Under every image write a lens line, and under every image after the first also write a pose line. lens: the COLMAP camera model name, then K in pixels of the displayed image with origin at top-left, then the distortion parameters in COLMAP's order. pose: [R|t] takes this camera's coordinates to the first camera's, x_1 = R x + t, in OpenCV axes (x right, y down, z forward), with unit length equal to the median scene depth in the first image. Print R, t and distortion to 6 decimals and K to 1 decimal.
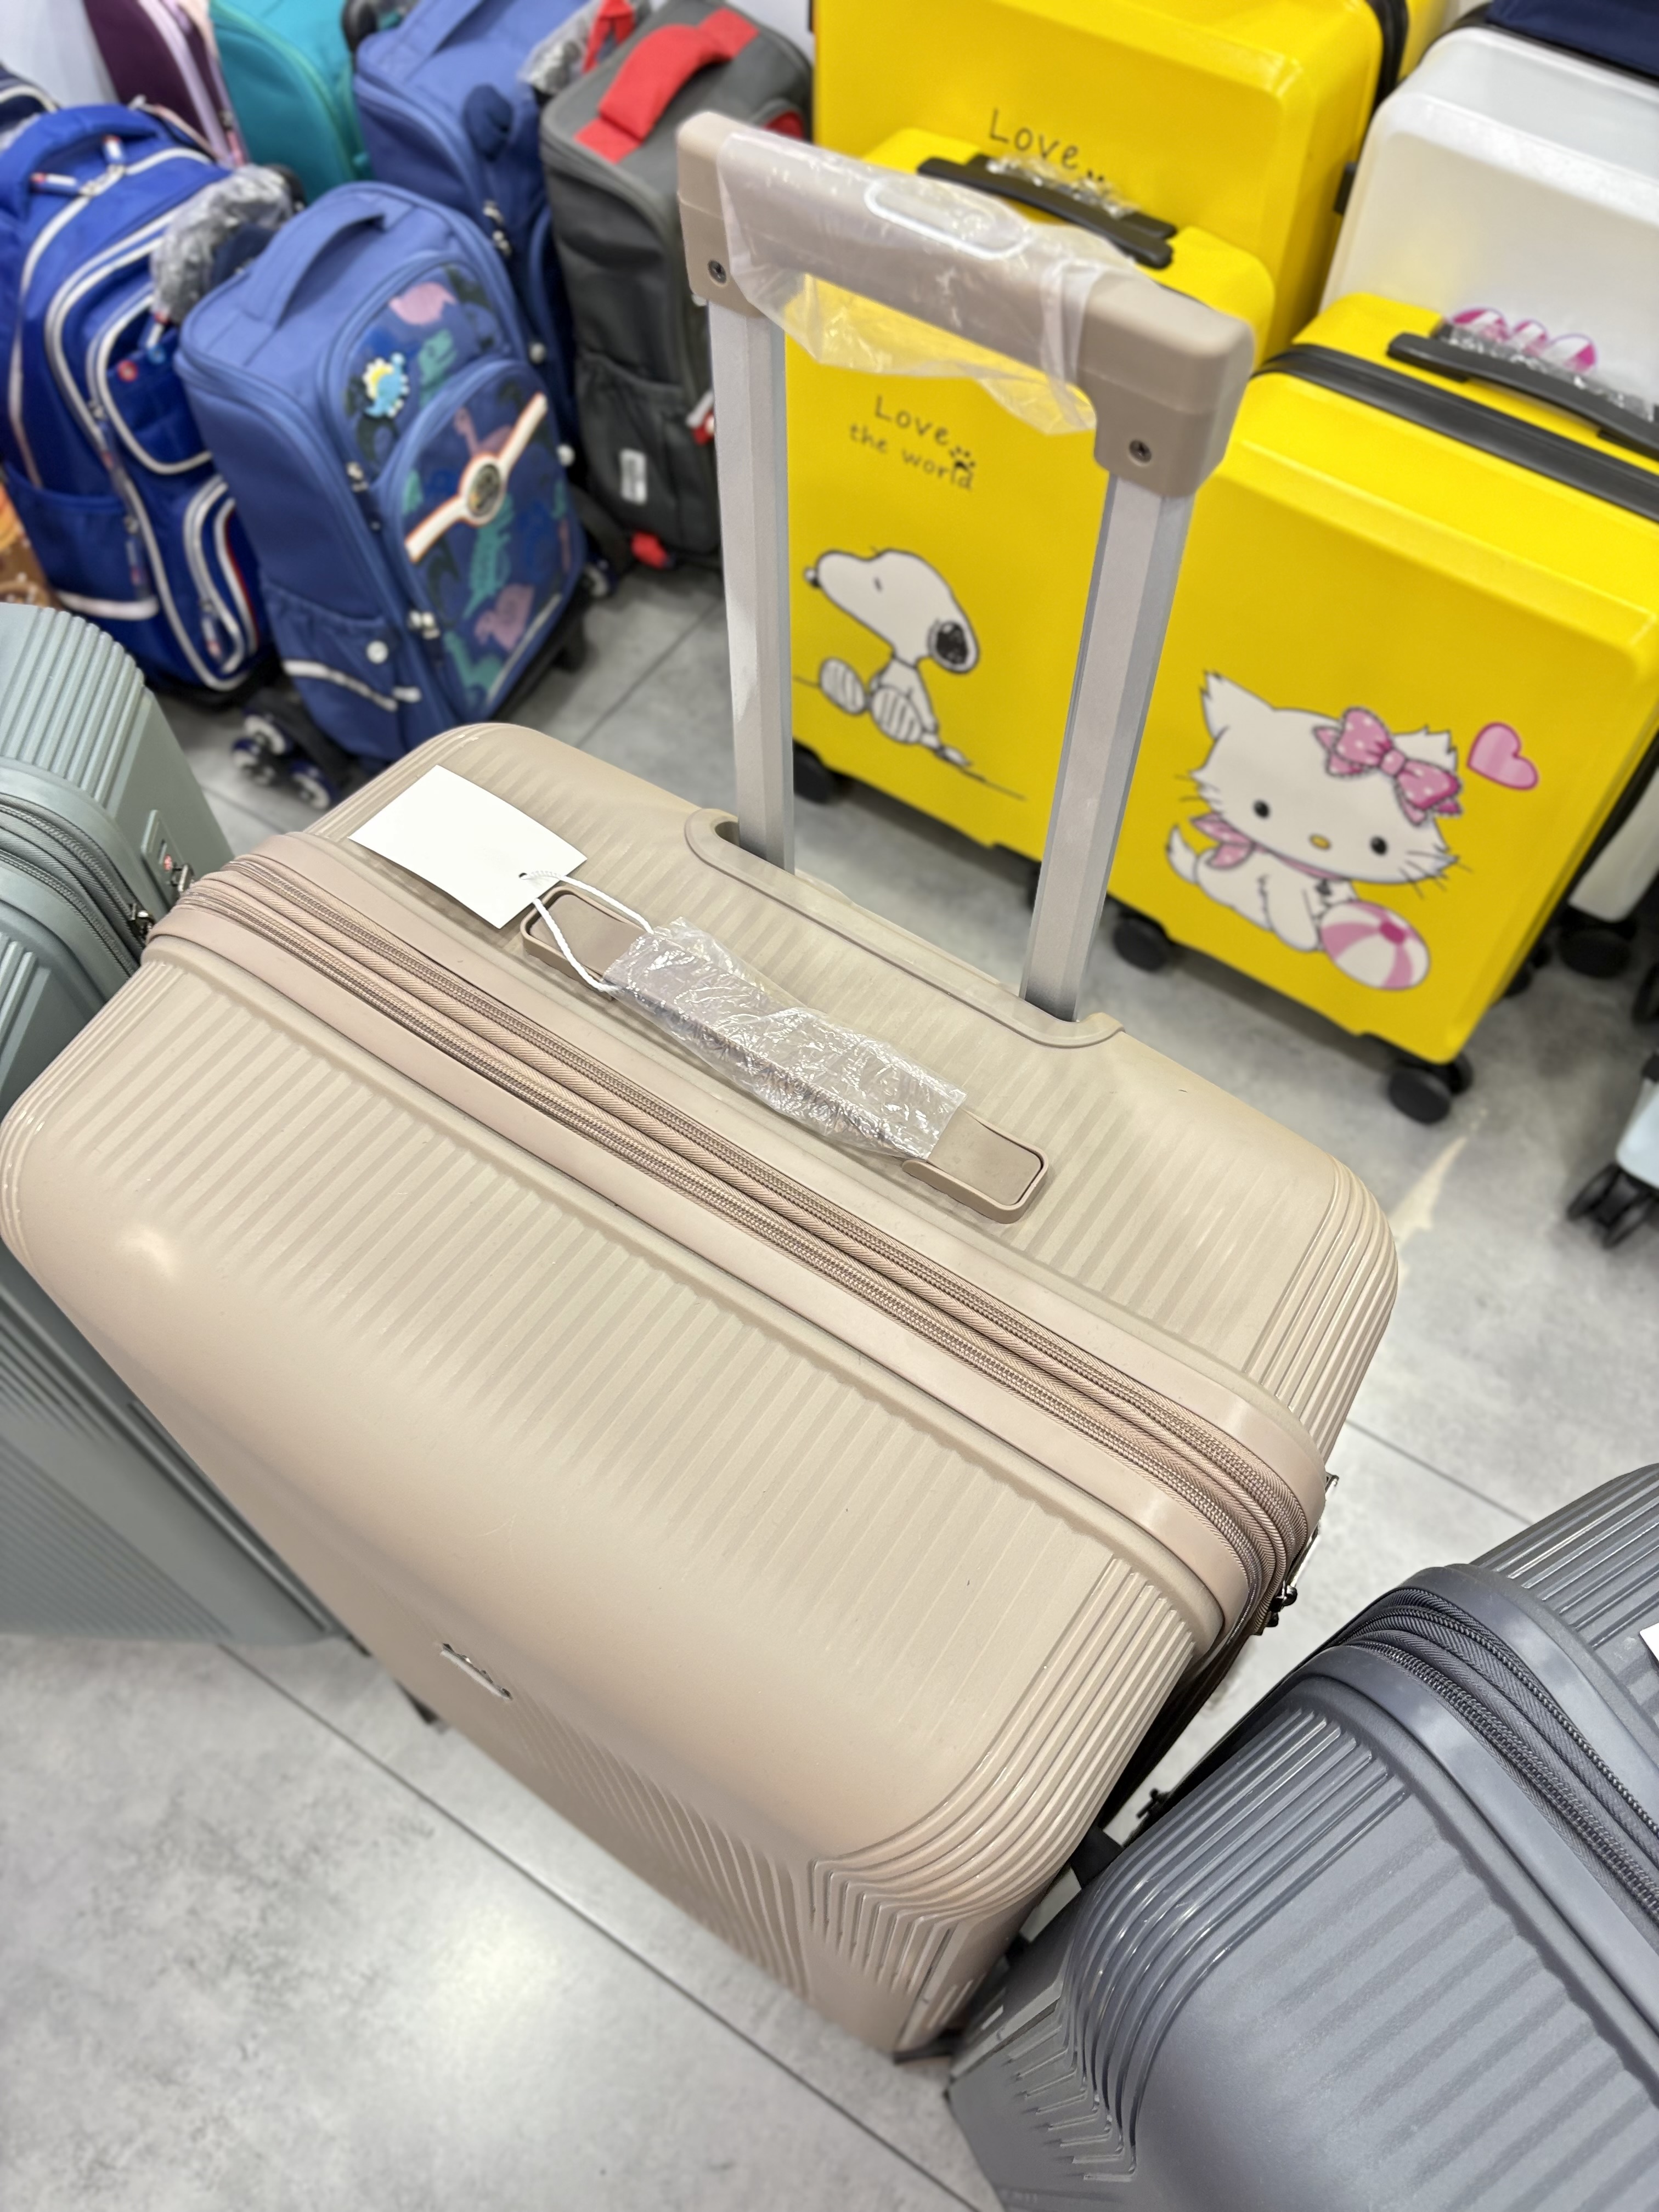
lens RADIAL K [[1672.4, 0, 829.5], [0, 1672.4, 1106.0], [0, 0, 1]] dist [0.059034, -0.081917]
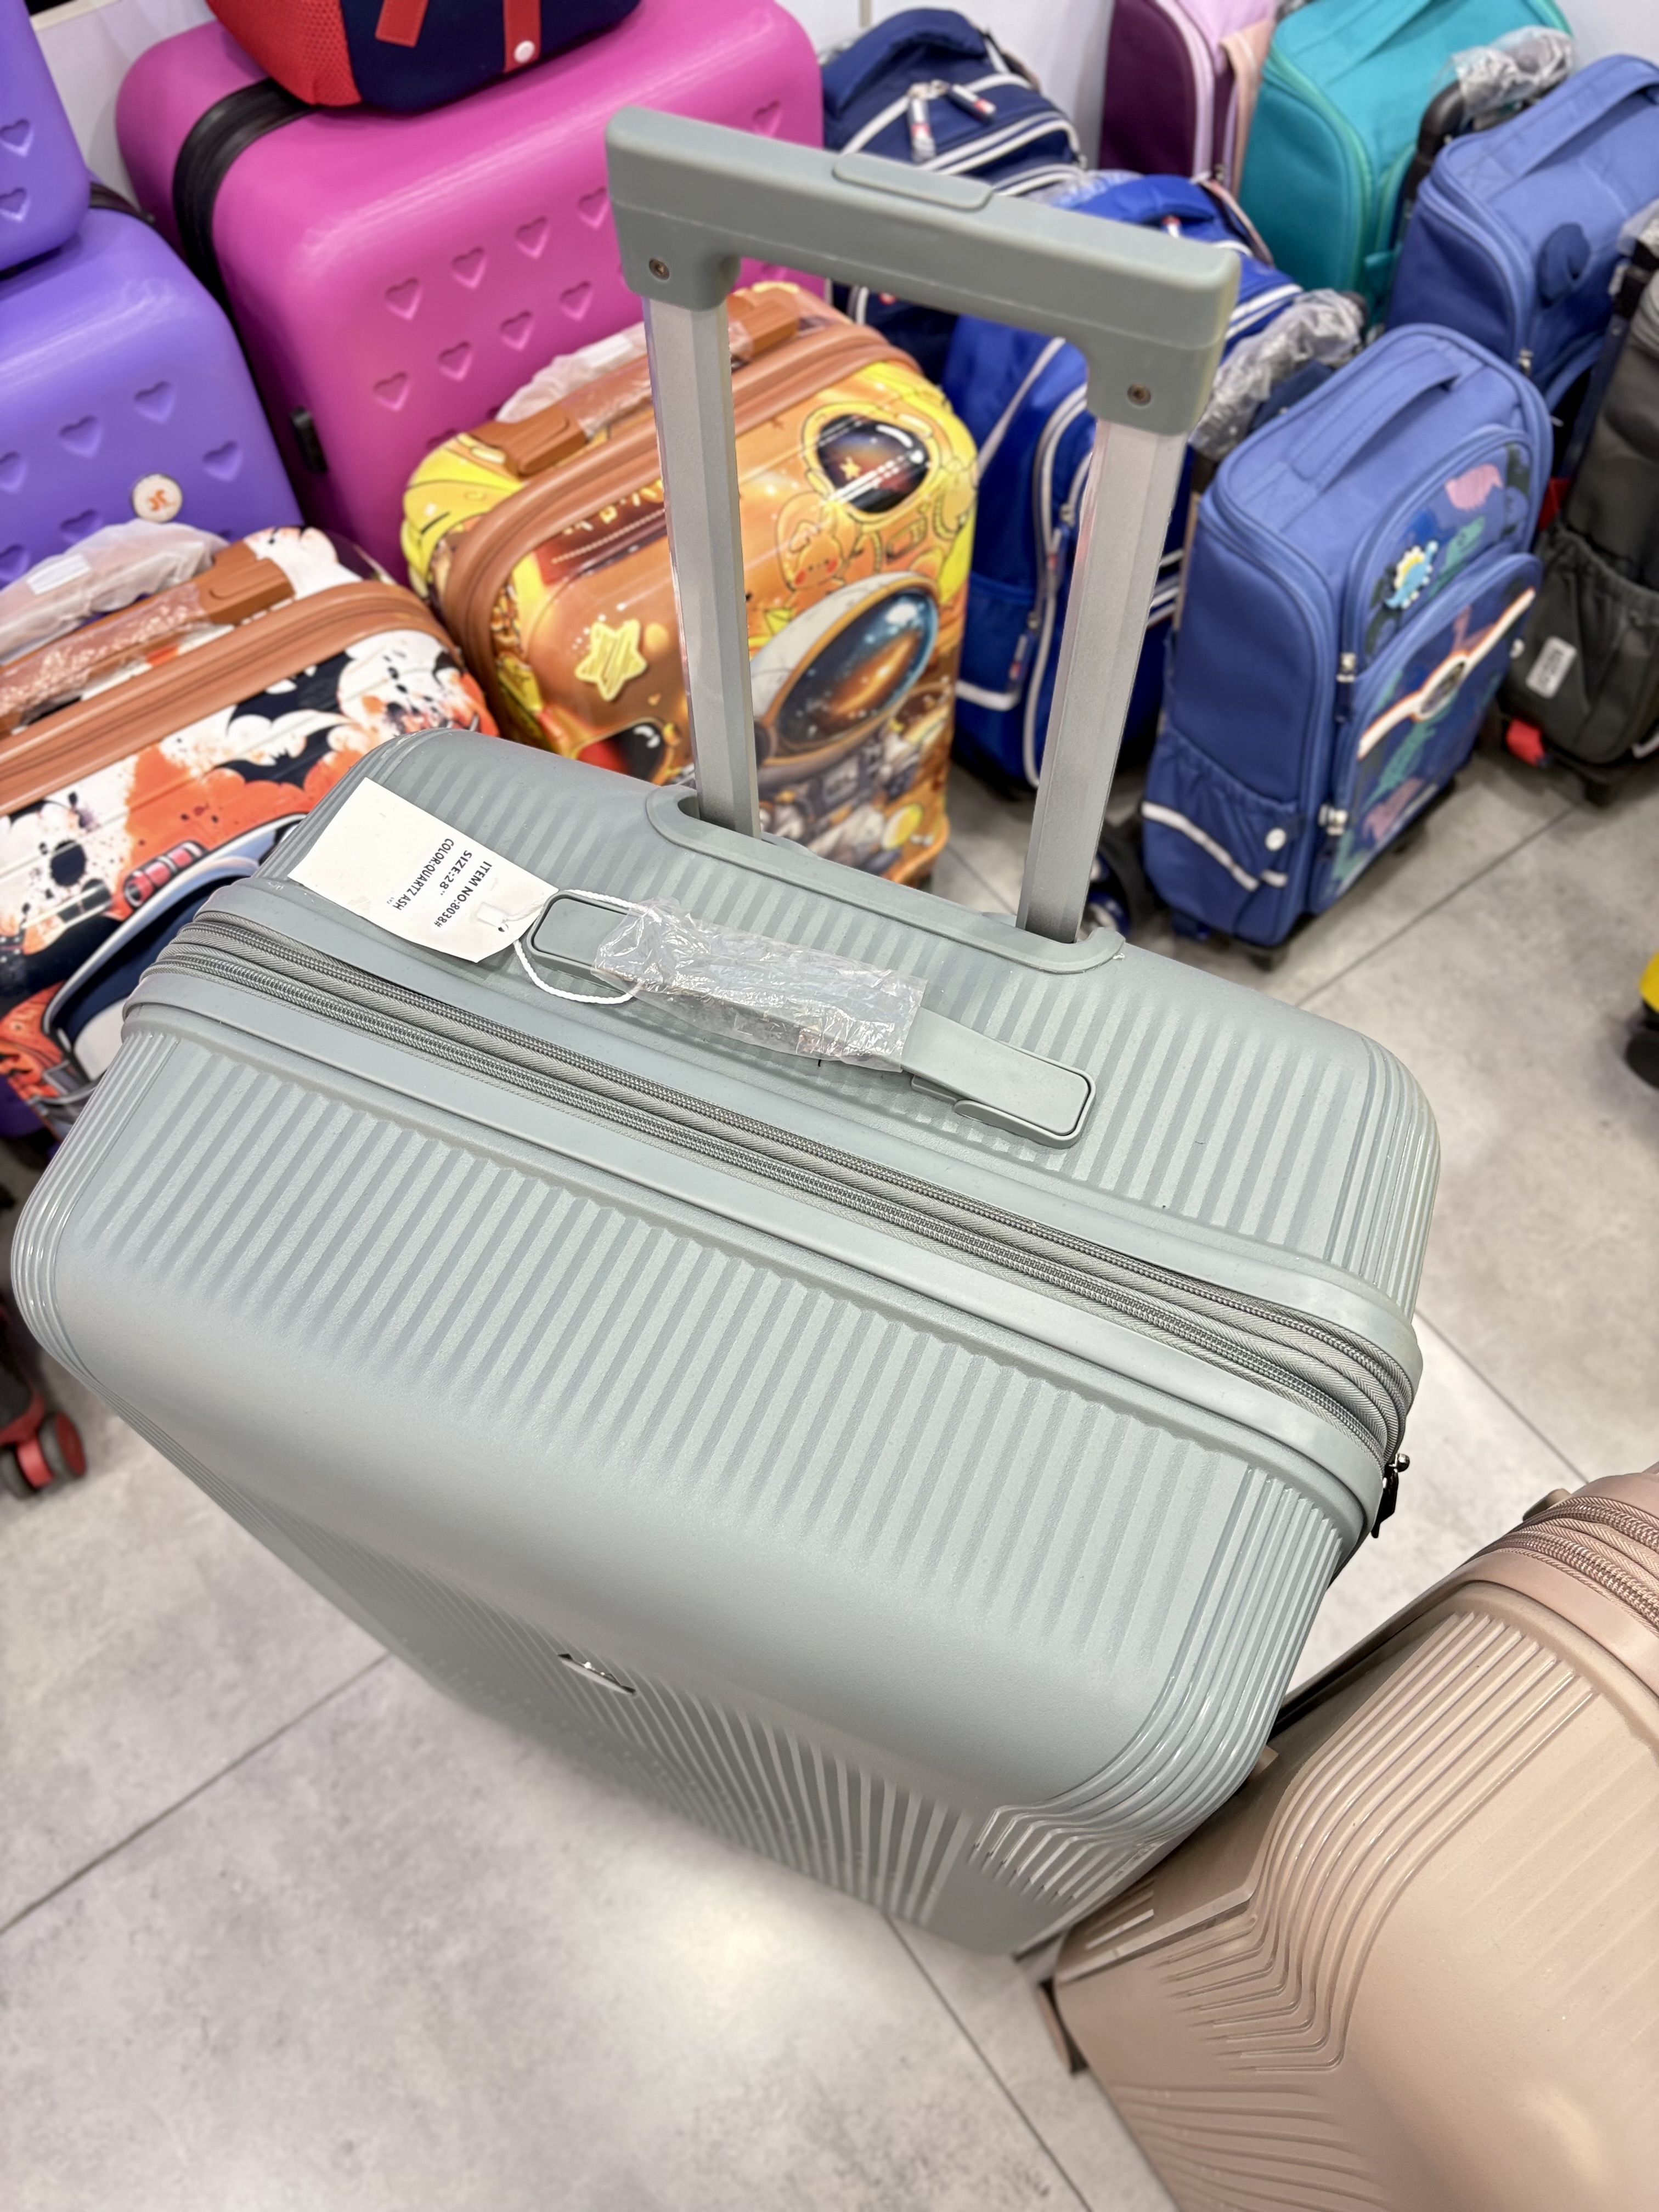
lens RADIAL K [[1687.4, 0, 829.5], [0, 1687.4, 1106.0], [0, 0, 1]] dist [0.030881, -0.046630]
pose [[0.937292, 0.295569, -0.184723, -0.296152], [-0.287573, 0.955248, 0.069304, -0.134803], [0.196940, -0.011836, 0.980344, 0.073469]]
